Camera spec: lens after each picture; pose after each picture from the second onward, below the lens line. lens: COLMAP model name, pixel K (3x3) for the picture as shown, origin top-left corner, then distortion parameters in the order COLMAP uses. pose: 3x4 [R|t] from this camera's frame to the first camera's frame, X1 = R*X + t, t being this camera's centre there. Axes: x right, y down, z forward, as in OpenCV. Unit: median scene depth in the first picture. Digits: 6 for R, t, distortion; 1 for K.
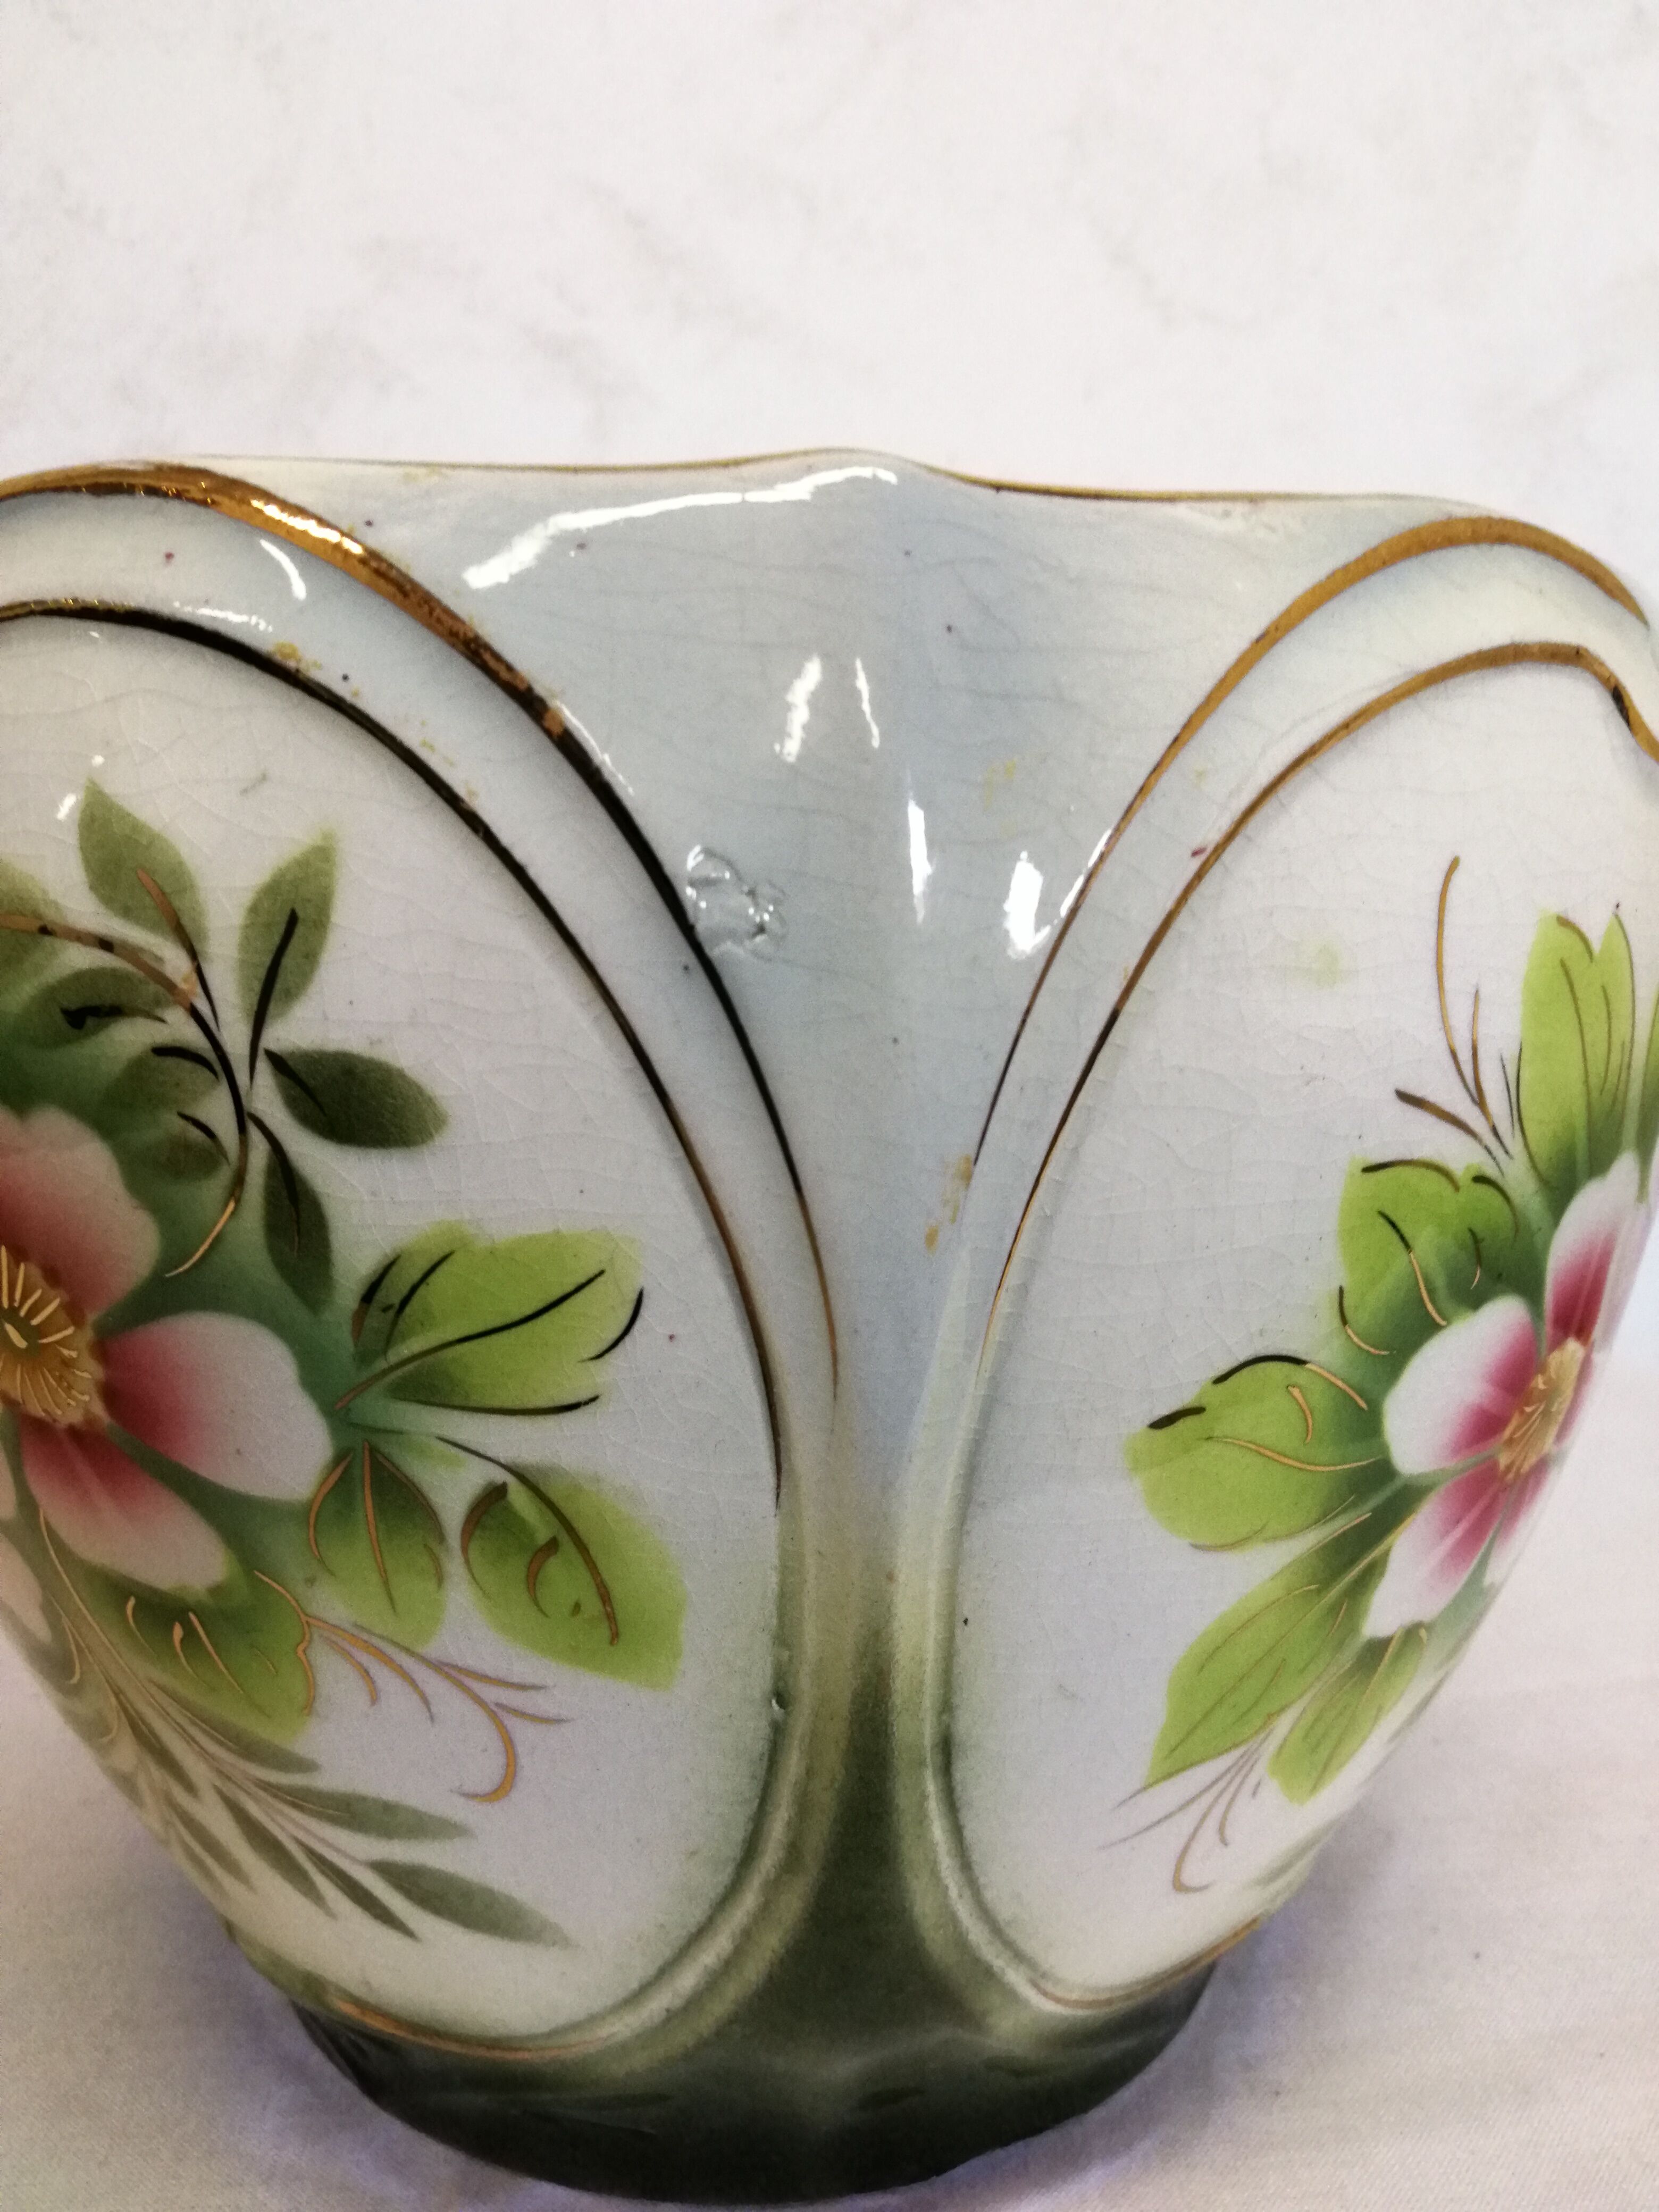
lens RADIAL K [[1449.8, 0, 829.5], [0, 1449.8, 1106.0], [0, 0, 1]] dist [-0.003114, 0.000960]
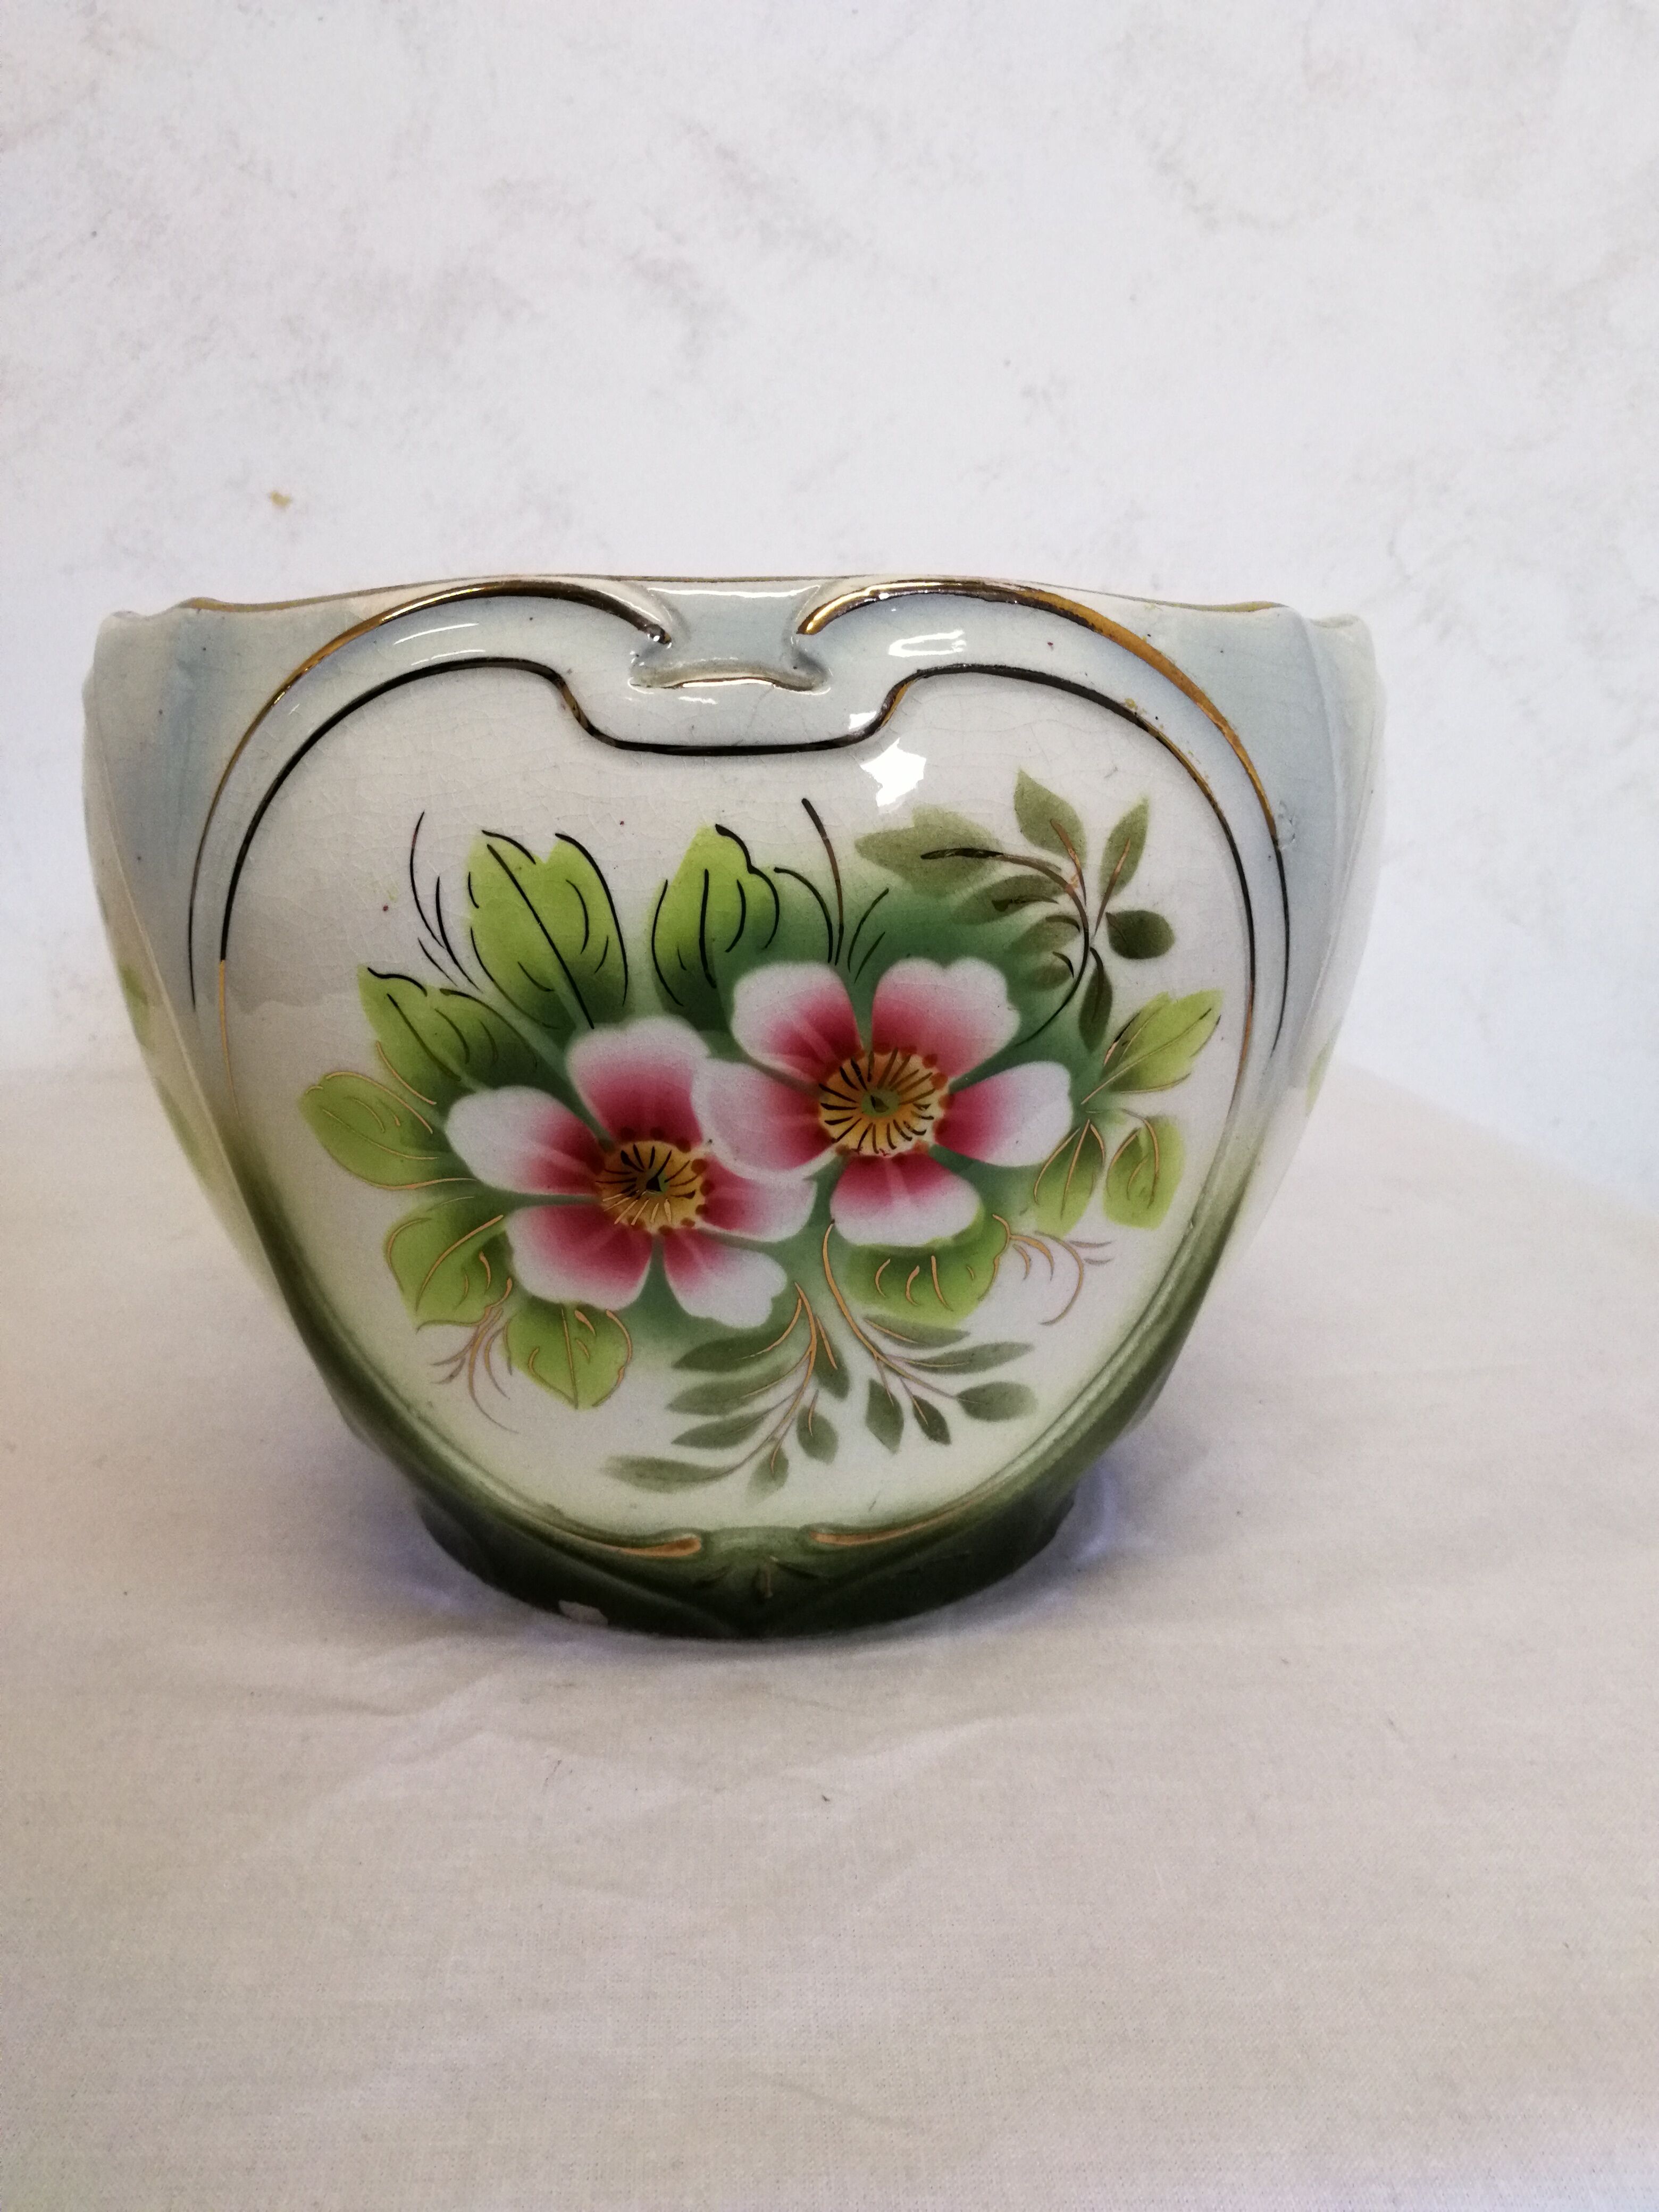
lens RADIAL K [[1524.9, 0, 829.5], [0, 1524.9, 1106.0], [0, 0, 1]] dist [-0.003966, -0.004596]
pose [[0.778850, -0.165063, 0.605101, -1.893245], [0.082642, 0.983345, 0.161870, -0.141175], [-0.621742, -0.076066, 0.779520, -0.348250]]
